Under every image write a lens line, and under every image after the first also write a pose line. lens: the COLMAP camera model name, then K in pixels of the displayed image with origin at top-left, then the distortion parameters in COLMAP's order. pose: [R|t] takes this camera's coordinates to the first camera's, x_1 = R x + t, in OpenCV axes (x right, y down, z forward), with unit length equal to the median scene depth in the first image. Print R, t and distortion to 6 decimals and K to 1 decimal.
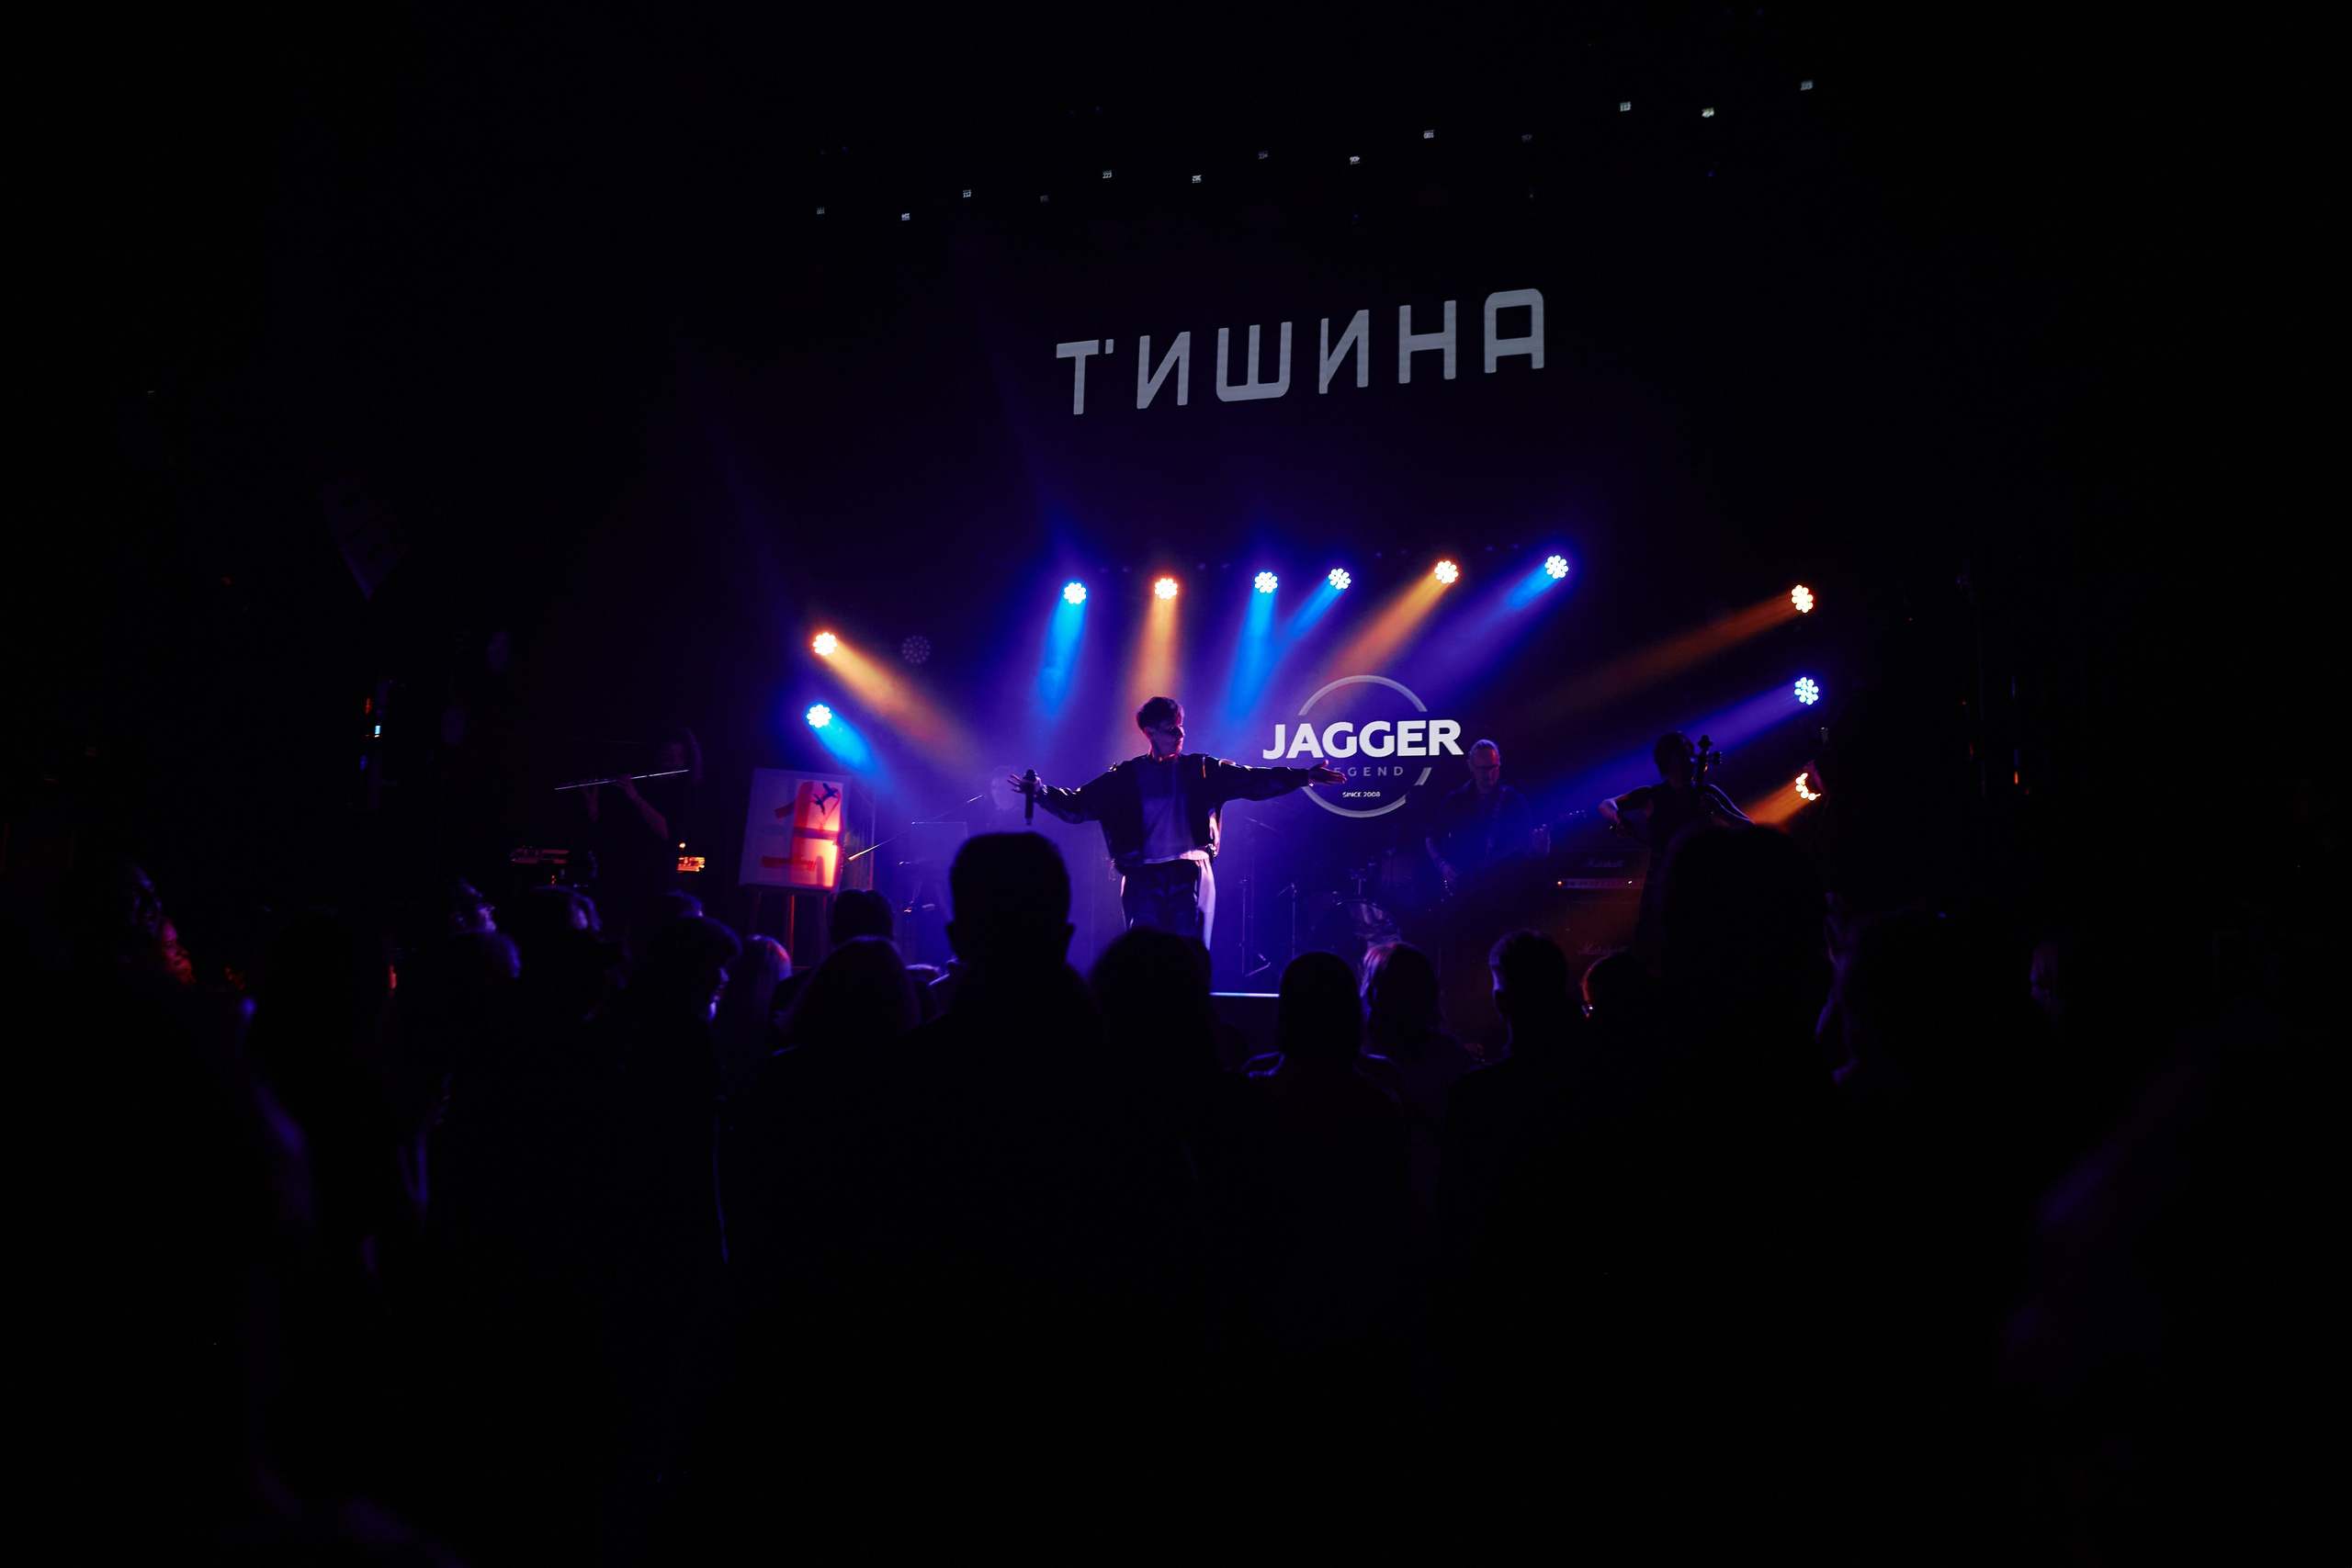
lens RADIAL K [[1605.9, 0, 1176.0], [0, 1605.9, 784.0], [0, 0, 1]] dist [-0.032791, 0.000179]
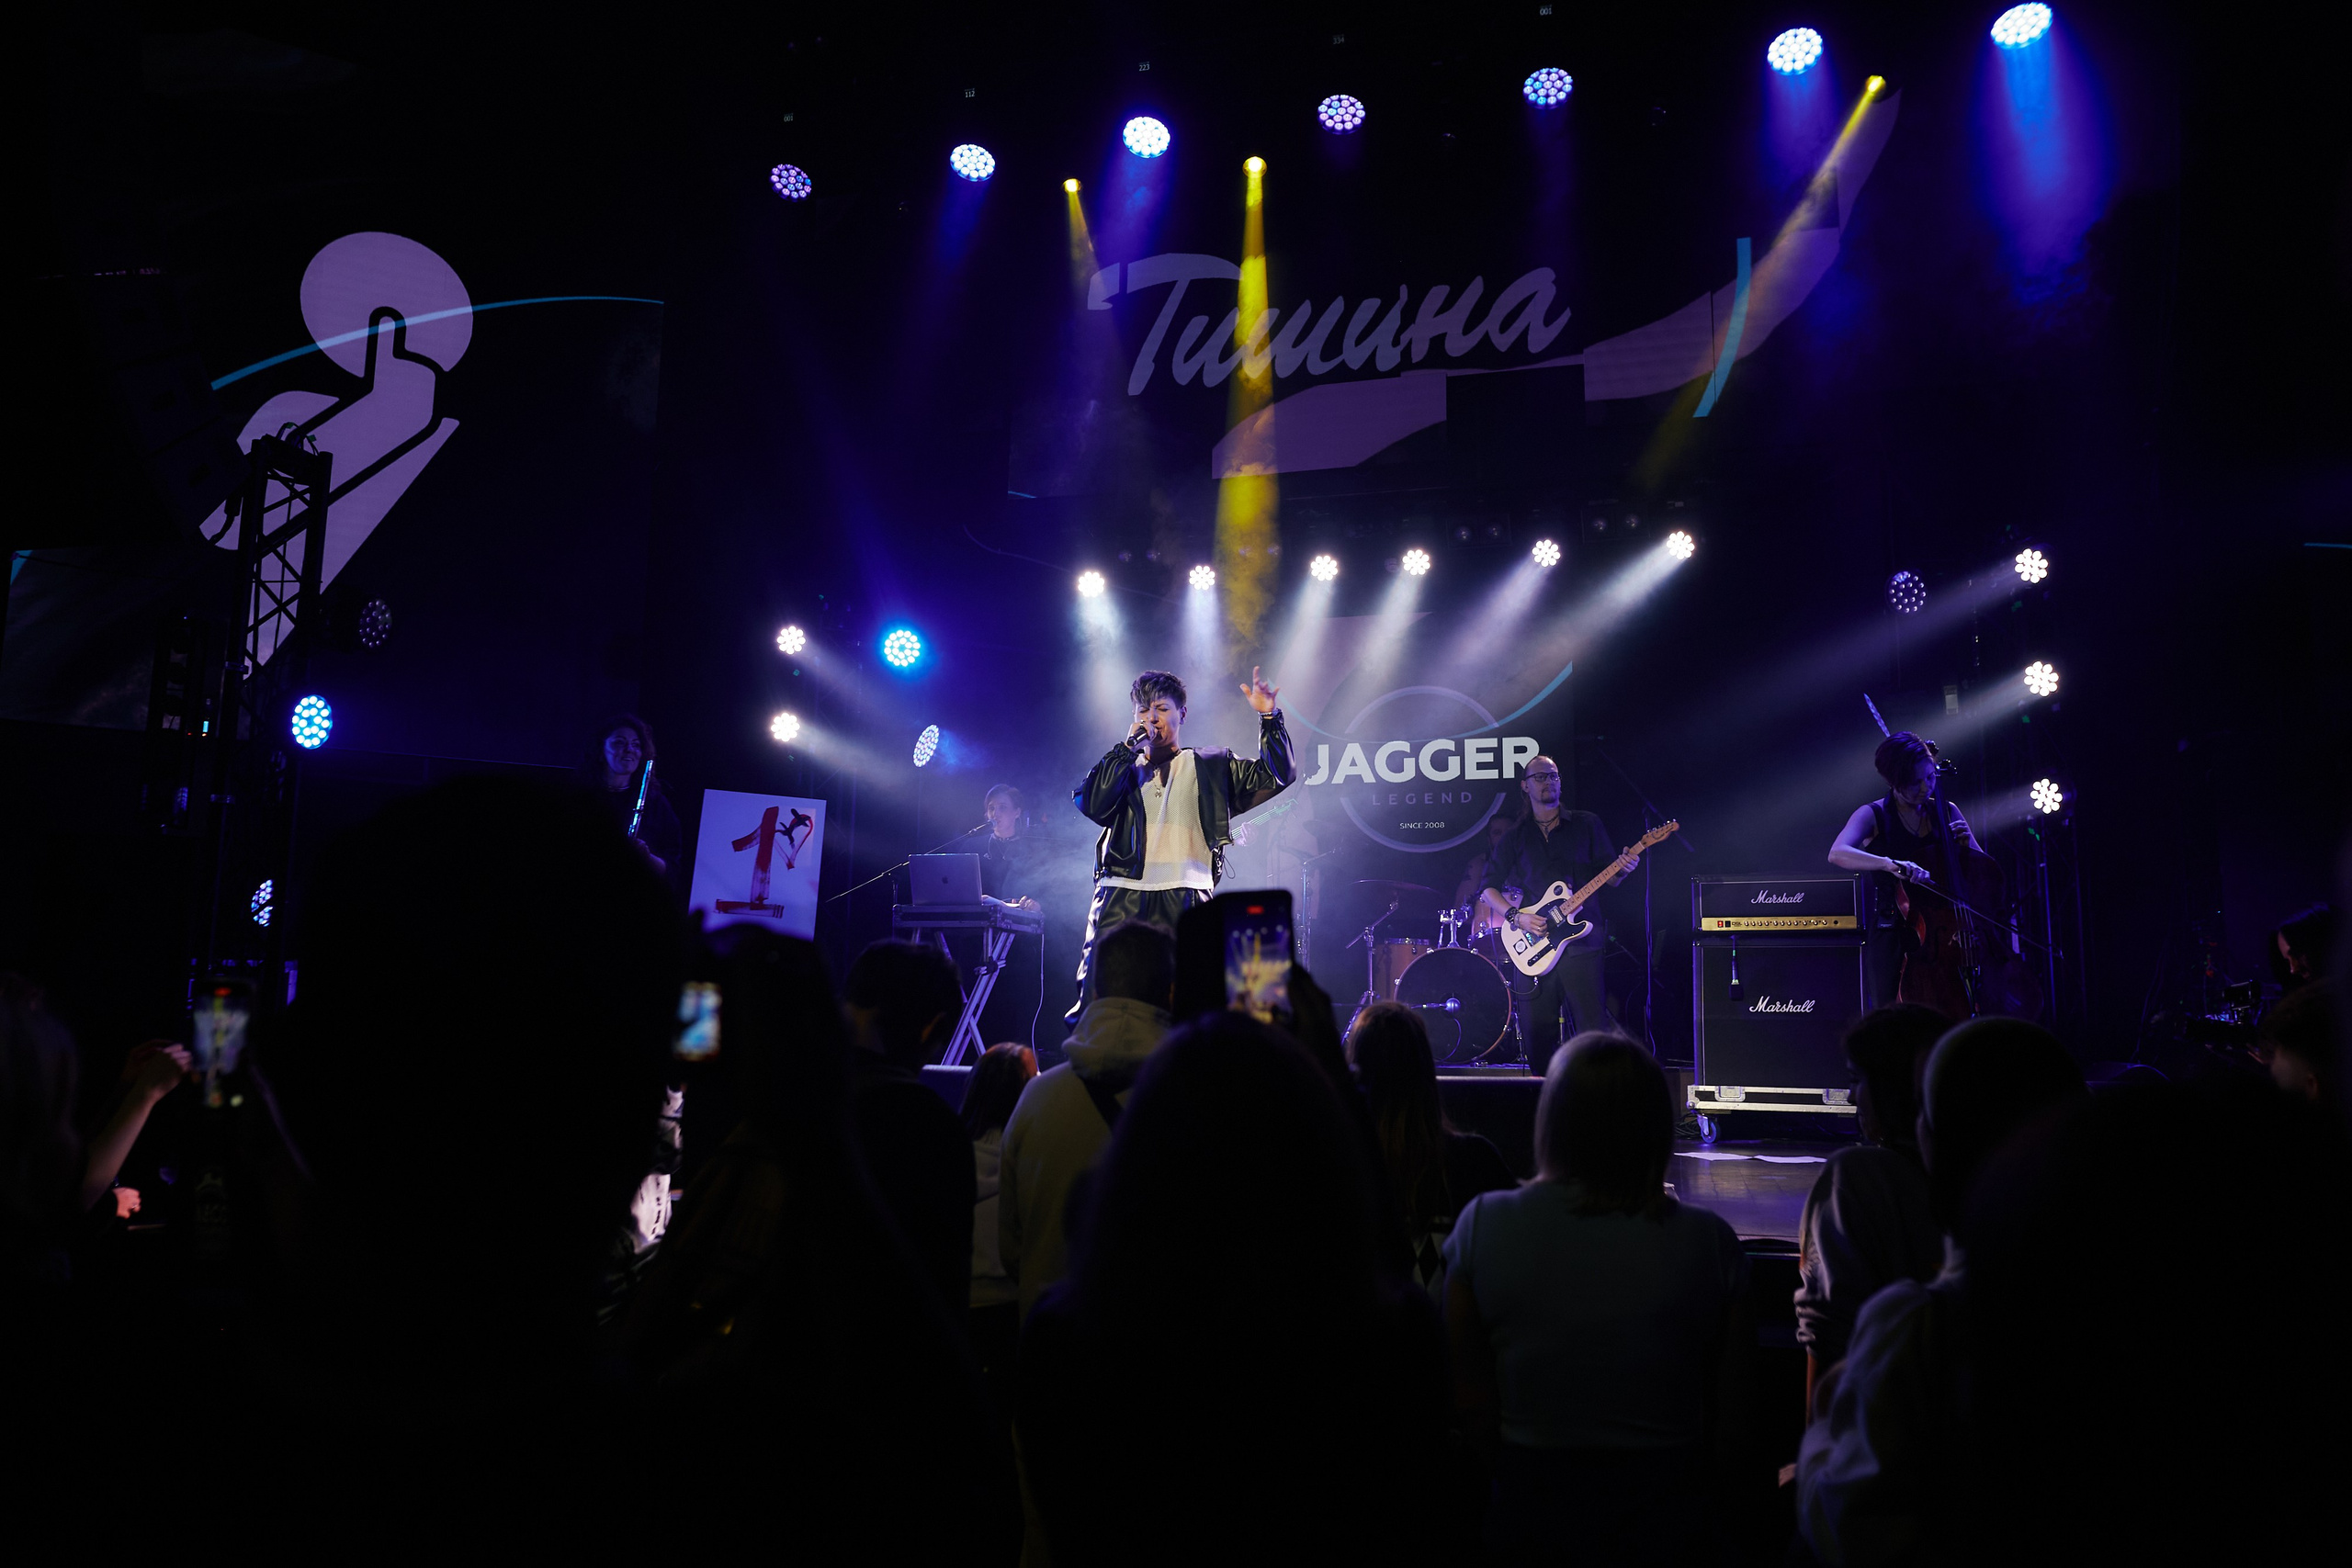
lens RADIAL K [[1605.9, 0, 1176.0], [0, 1605.9, 784.0], [0, 0, 1]] dist [-0.032791, 0.000179]
pose [[0.998887, -0.004092, 0.046994, -0.055351], [0.005766, 0.999351, -0.035557, 0.014336], [-0.046818, 0.035789, 0.998262, 0.158607]]
